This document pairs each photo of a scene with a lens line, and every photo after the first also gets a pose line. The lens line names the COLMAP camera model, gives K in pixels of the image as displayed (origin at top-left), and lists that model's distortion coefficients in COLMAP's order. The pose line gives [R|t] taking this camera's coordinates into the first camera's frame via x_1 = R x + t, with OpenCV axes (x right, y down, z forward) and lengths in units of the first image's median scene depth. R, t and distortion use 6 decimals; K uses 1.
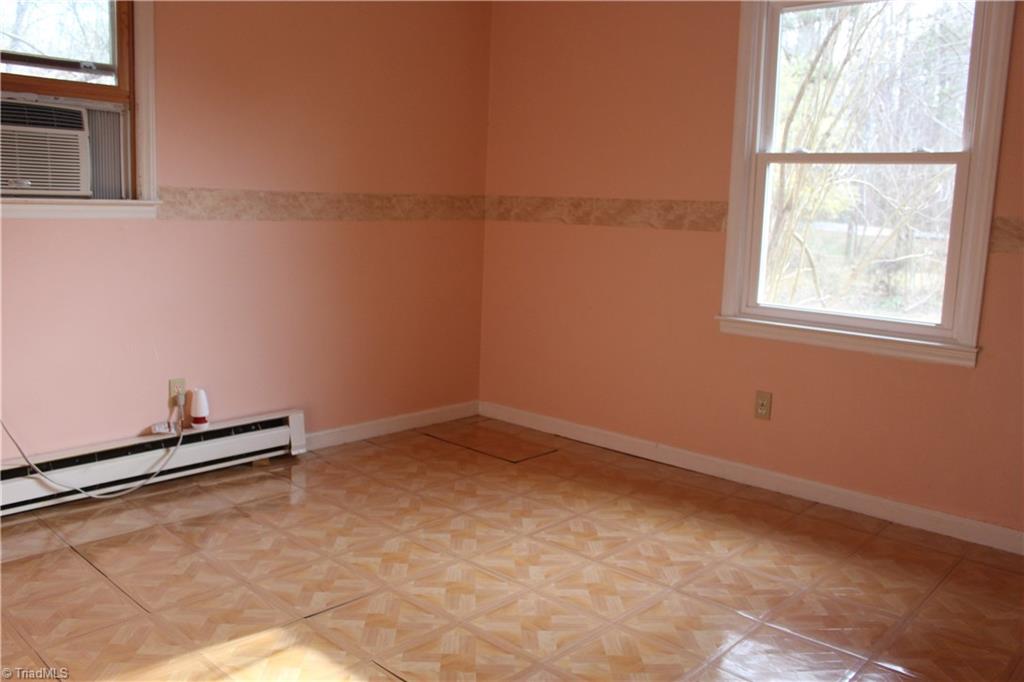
lens RADIAL K [[845.2, 0, 513.6], [0, 845.2, 345.3], [0, 0, 1]] dist [-0.160703, 0.124177]
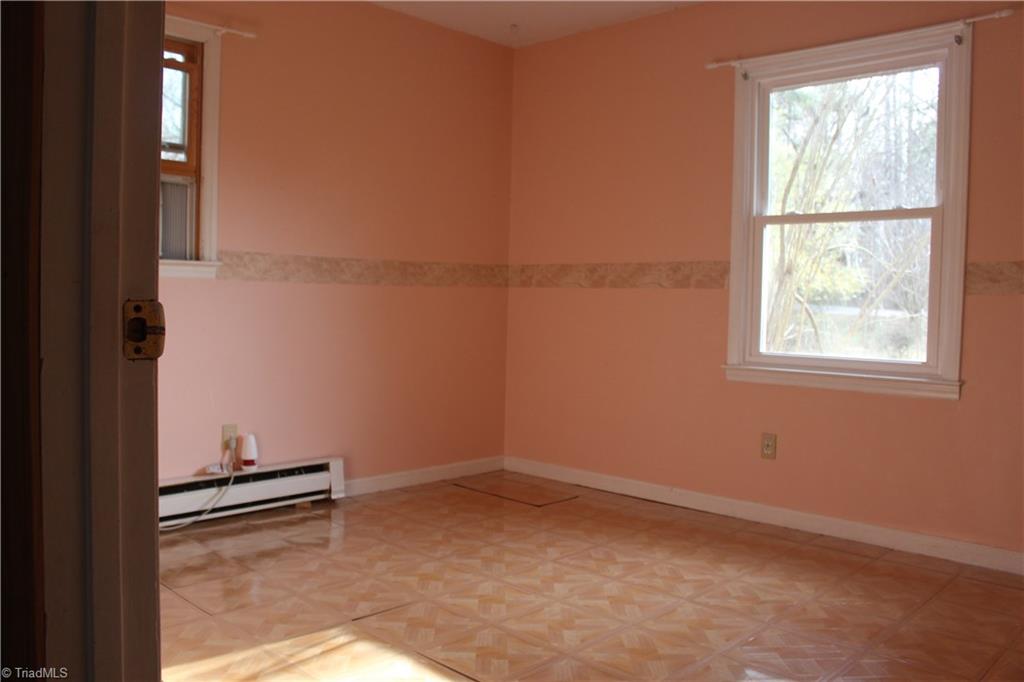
lens RADIAL K [[845.2, 0, 513.6], [0, 845.2, 345.3], [0, 0, 1]] dist [-0.160703, 0.124177]
pose [[0.999689, -0.011102, -0.022340, -0.005715], [0.008533, 0.993673, -0.111991, 0.068128], [0.023442, 0.111765, 0.993458, -0.104258]]
